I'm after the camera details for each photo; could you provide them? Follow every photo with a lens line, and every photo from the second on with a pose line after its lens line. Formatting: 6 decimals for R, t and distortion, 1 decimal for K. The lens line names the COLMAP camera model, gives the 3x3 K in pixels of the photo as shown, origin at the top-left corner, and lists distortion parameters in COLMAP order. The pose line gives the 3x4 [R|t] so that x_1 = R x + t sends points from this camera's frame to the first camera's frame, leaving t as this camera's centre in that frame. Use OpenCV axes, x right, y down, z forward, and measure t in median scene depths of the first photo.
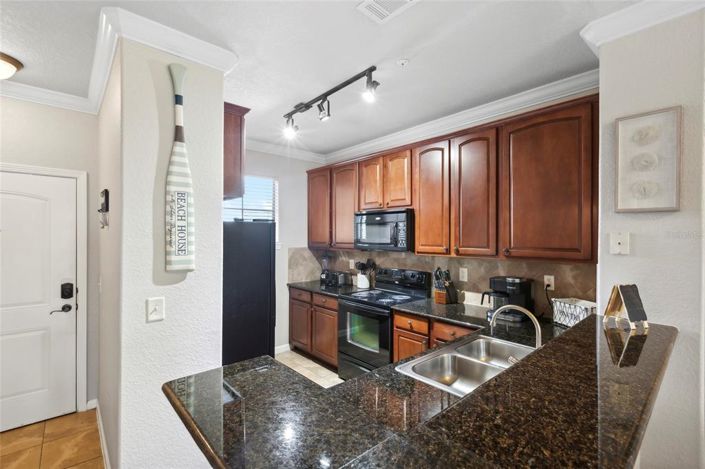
lens RADIAL K [[317.8, 0, 352.6], [0, 317.8, 233.8], [0, 0, 1]] dist [-0.002031, -0.000136]
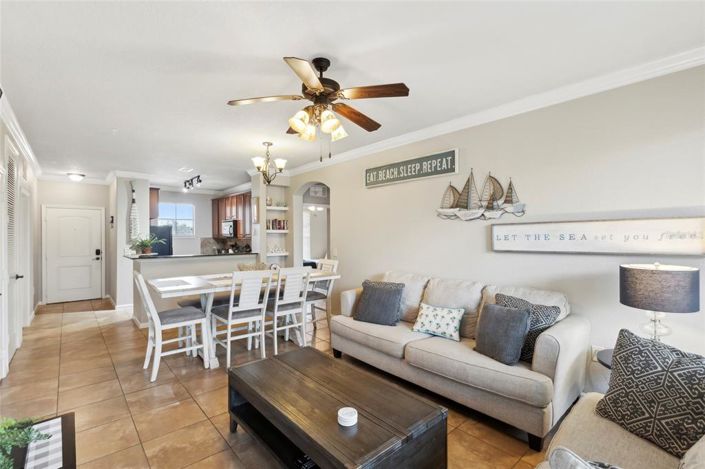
lens RADIAL K [[317.8, 0, 352.5], [0, 317.8, 236.1], [0, 0, 1]] dist [-0.002031, -0.000136]
pose [[0.999972, -0.004753, -0.005820, 1.272091], [0.004794, 0.999963, 0.007140, 0.036563], [0.005786, -0.007168, 0.999958, -1.675553]]
